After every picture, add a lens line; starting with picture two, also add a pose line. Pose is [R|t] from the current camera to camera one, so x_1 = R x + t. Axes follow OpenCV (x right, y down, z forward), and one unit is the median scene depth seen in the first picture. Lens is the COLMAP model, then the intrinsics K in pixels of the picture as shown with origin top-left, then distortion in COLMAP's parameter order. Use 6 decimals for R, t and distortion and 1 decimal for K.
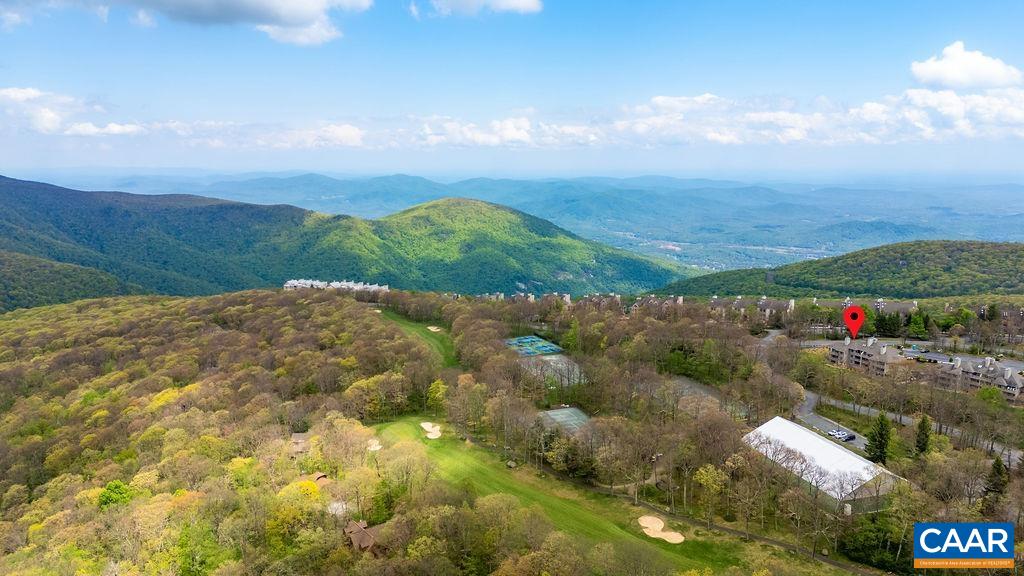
lens RADIAL K [[754.5, 0, 513.1], [0, 754.5, 293.6], [0, 0, 1]] dist [0.101028, -0.100890]
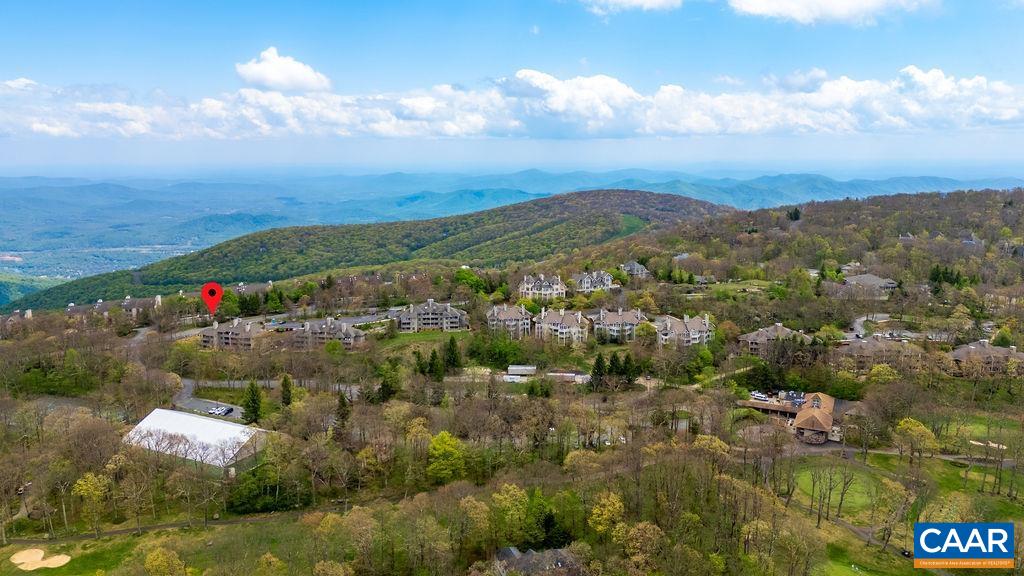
lens RADIAL K [[754.5, 0, 513.1], [0, 754.5, 293.6], [0, 0, 1]] dist [0.101028, -0.100890]
pose [[0.703833, -0.141145, 0.696202, -0.005331], [0.136406, 0.988677, 0.062539, 0.006744], [-0.697146, 0.050949, 0.715116, -0.041774]]
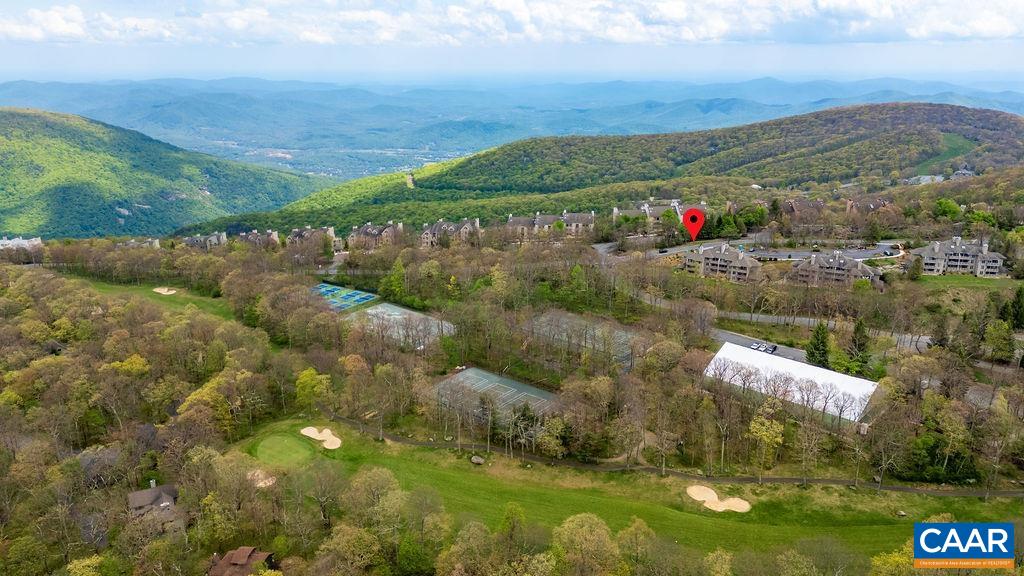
lens RADIAL K [[754.5, 0, 513.1], [0, 754.5, 293.6], [0, 0, 1]] dist [0.101028, -0.100890]
pose [[0.870623, -0.149427, 0.468708, -0.206591], [0.091076, 0.985242, 0.144927, -0.039358], [-0.483447, -0.083489, 0.871383, 0.192572]]
